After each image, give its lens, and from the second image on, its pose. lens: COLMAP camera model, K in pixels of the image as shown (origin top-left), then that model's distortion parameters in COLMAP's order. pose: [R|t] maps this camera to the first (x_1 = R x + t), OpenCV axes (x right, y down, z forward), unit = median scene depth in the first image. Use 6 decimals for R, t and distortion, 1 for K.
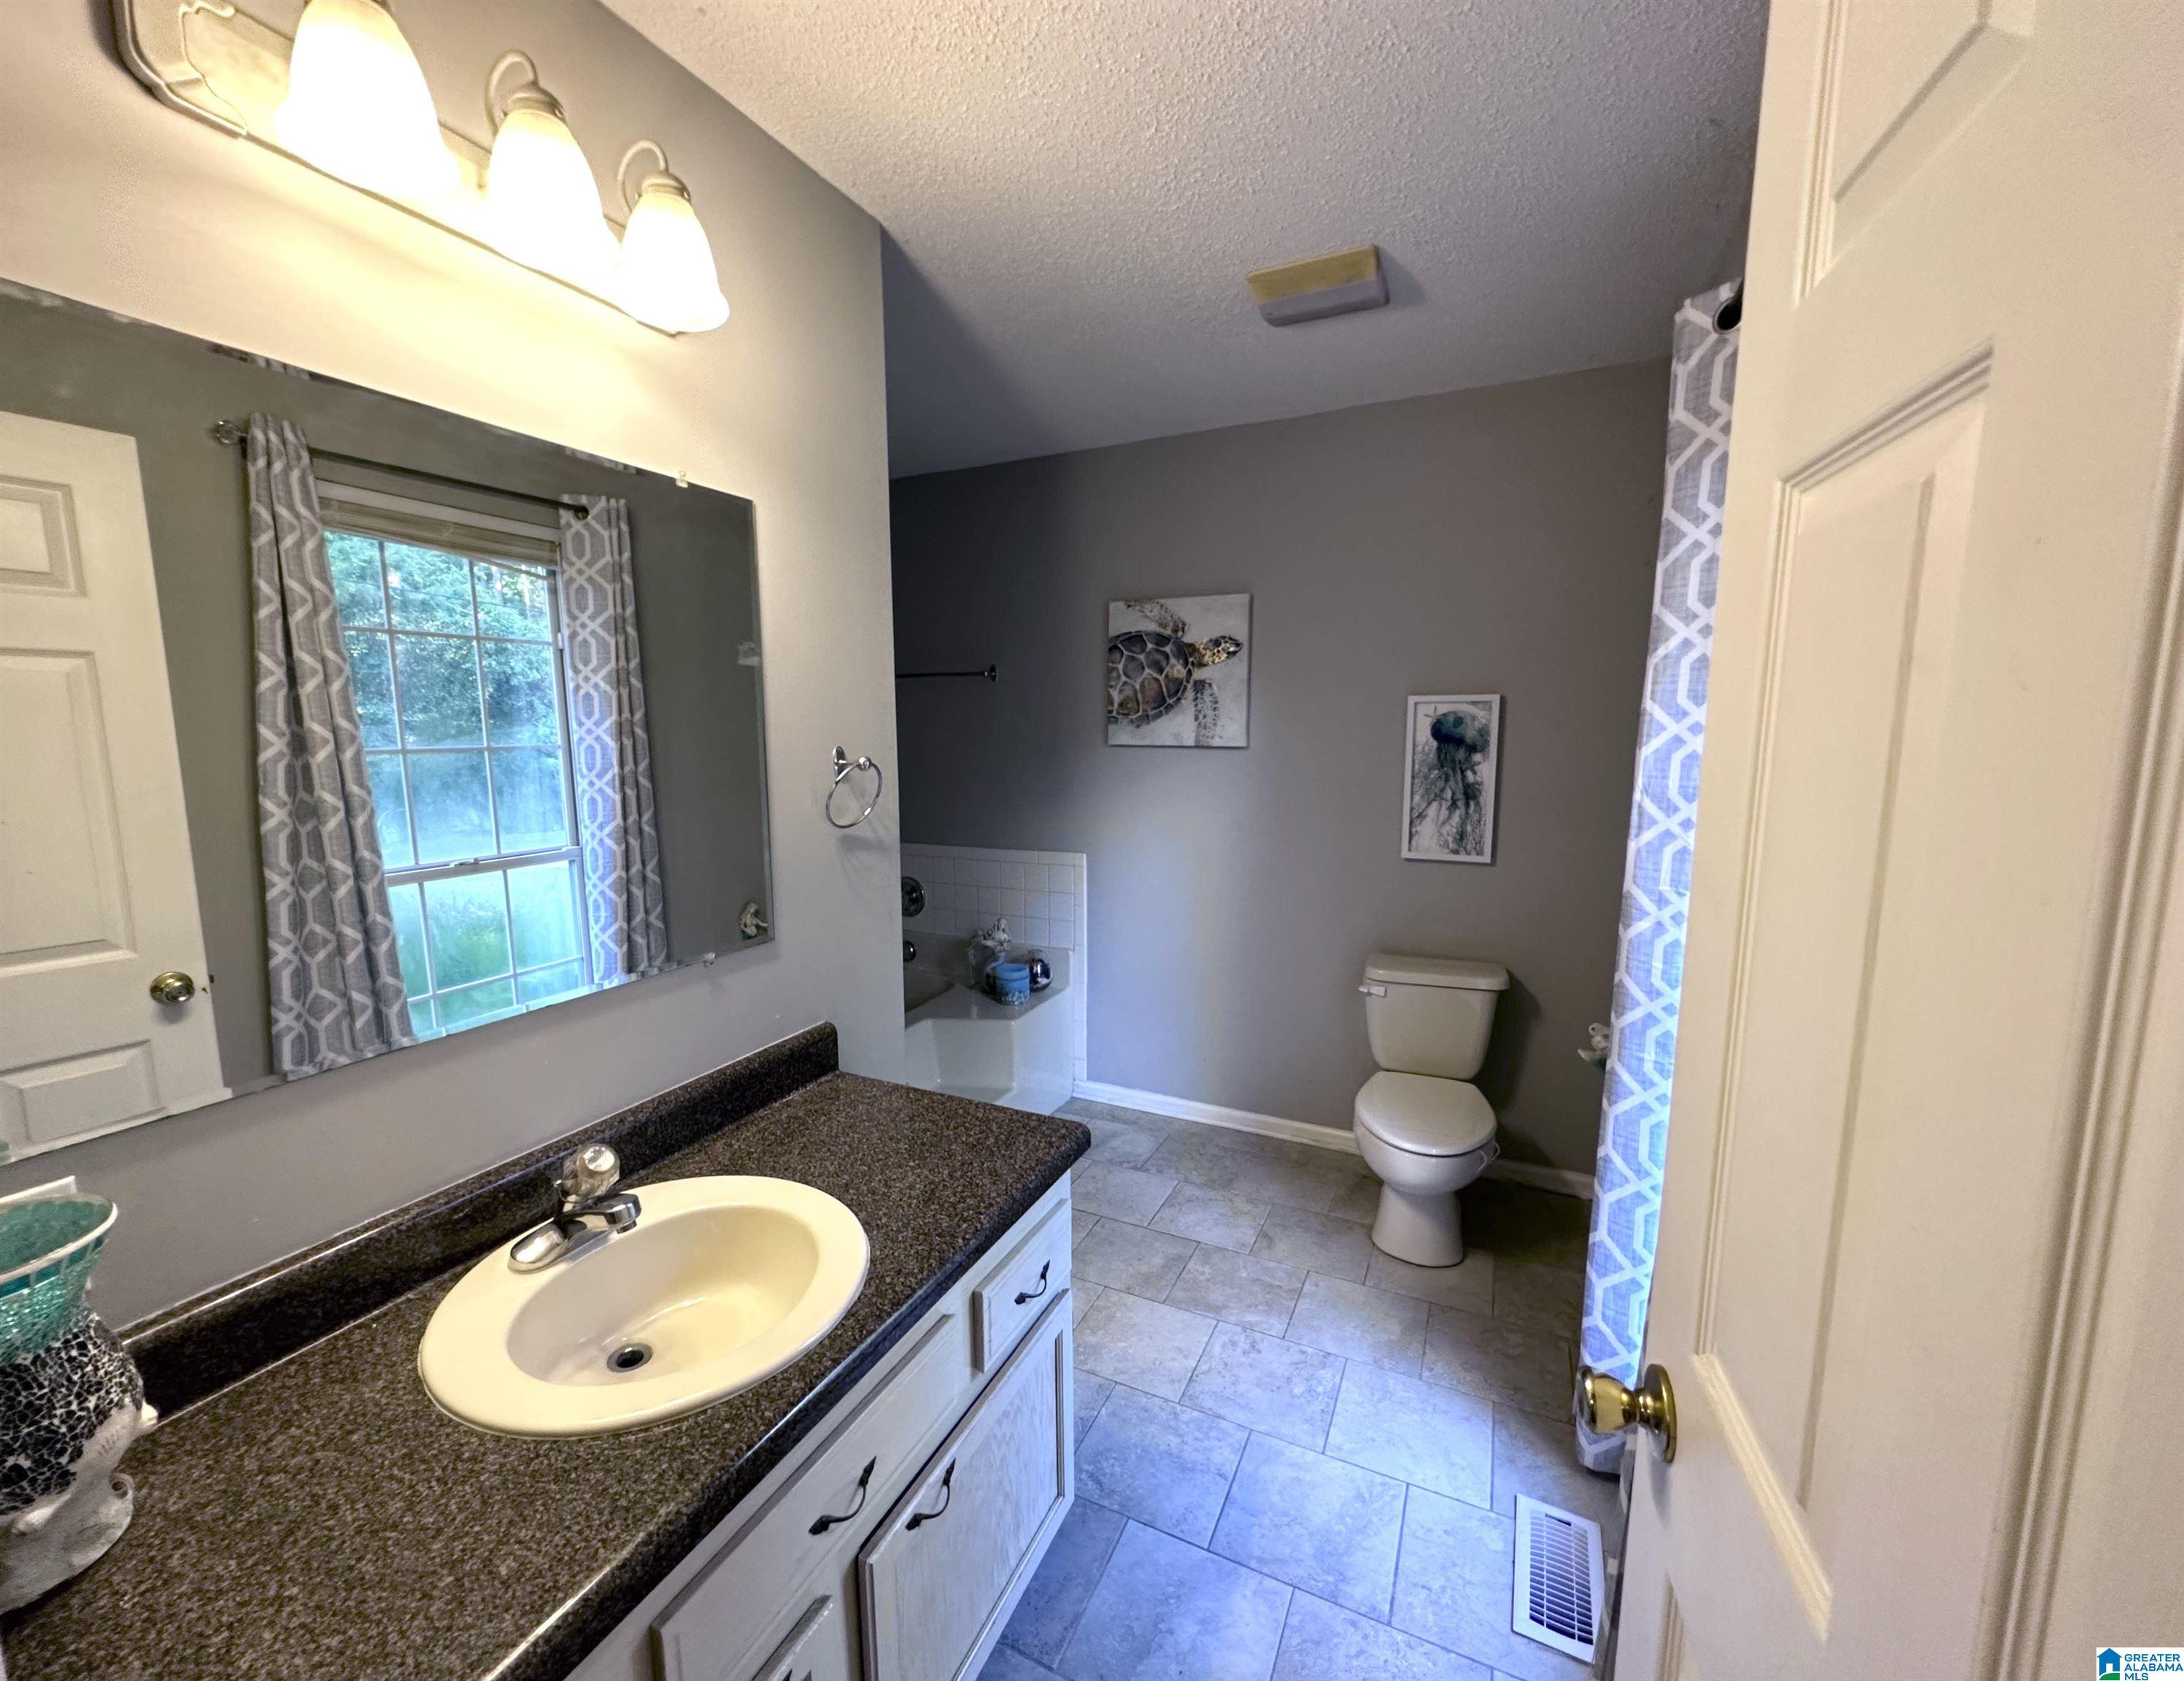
lens RADIAL K [[871.5, 0, 1085.9], [0, 871.5, 843.3], [0, 0, 1]] dist [0.000207, 0.000026]
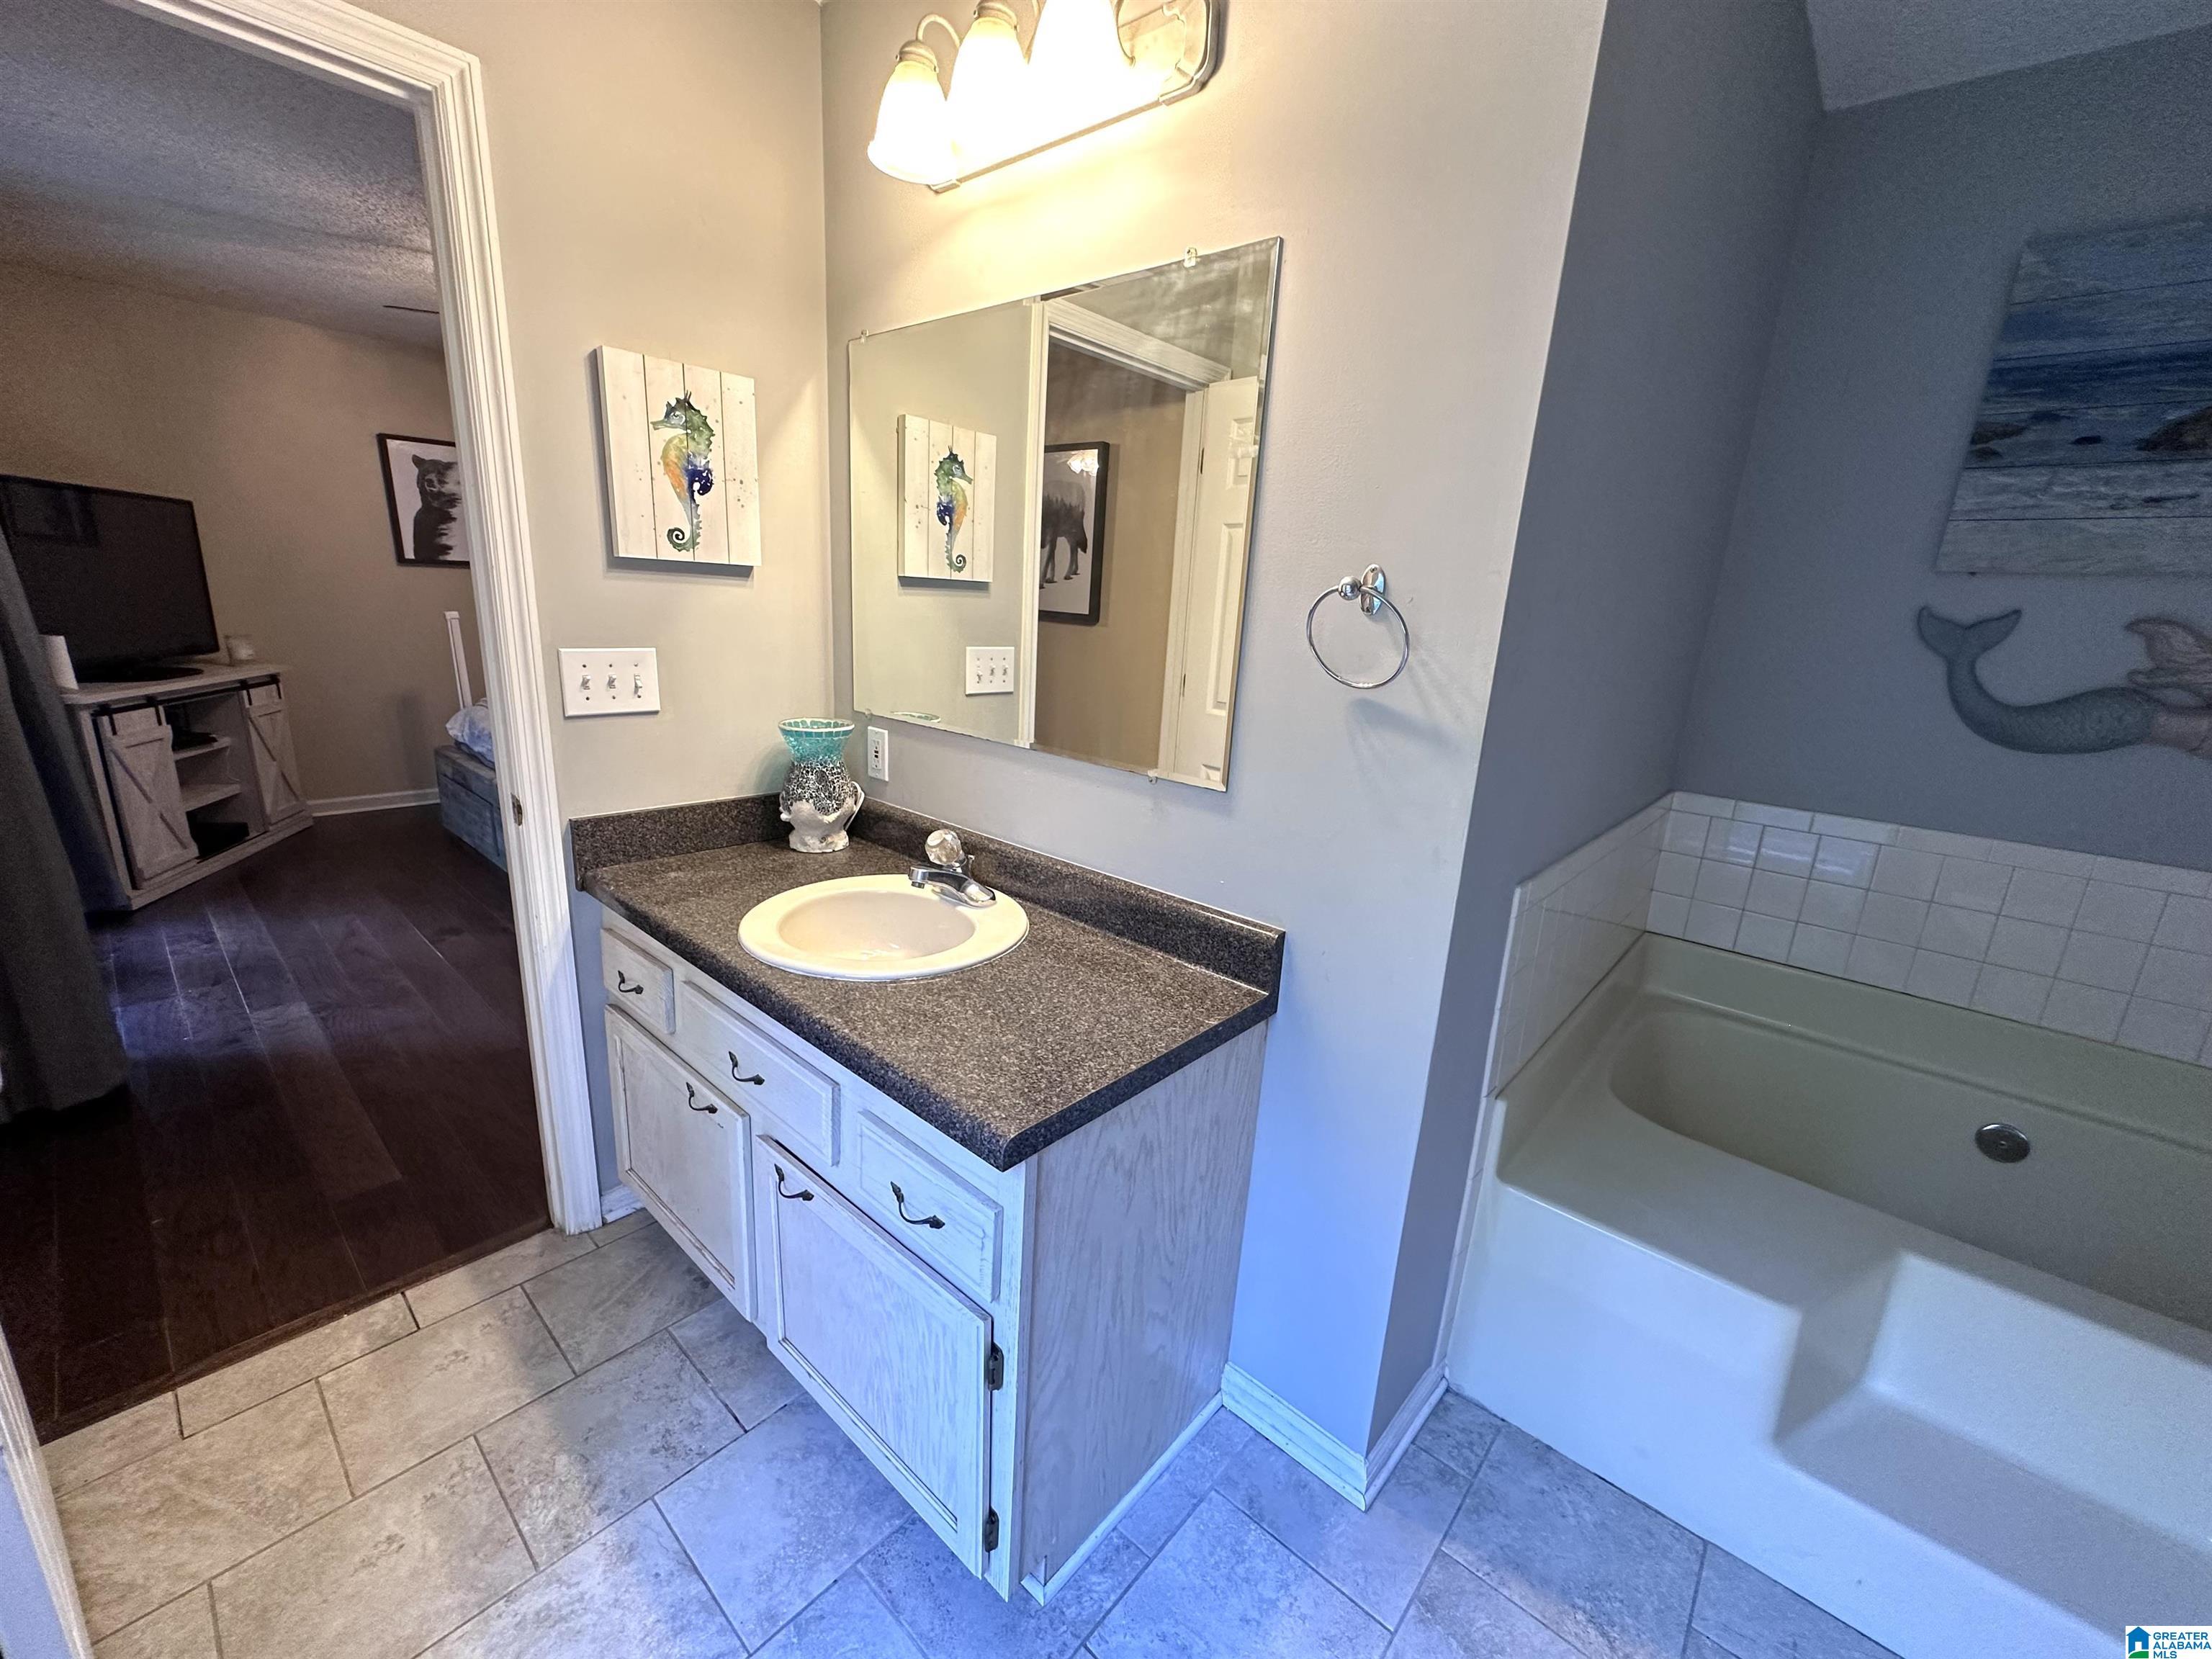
lens RADIAL K [[885.1, 0, 1095.8], [0, 885.1, 828.7], [0, 0, 1]] dist [0.002902, -0.000334]
pose [[-0.279720, 0.231324, -0.931797, 0.538467], [-0.183468, 0.939775, 0.288380, -0.090831], [0.942389, 0.251620, -0.220433, 1.156335]]
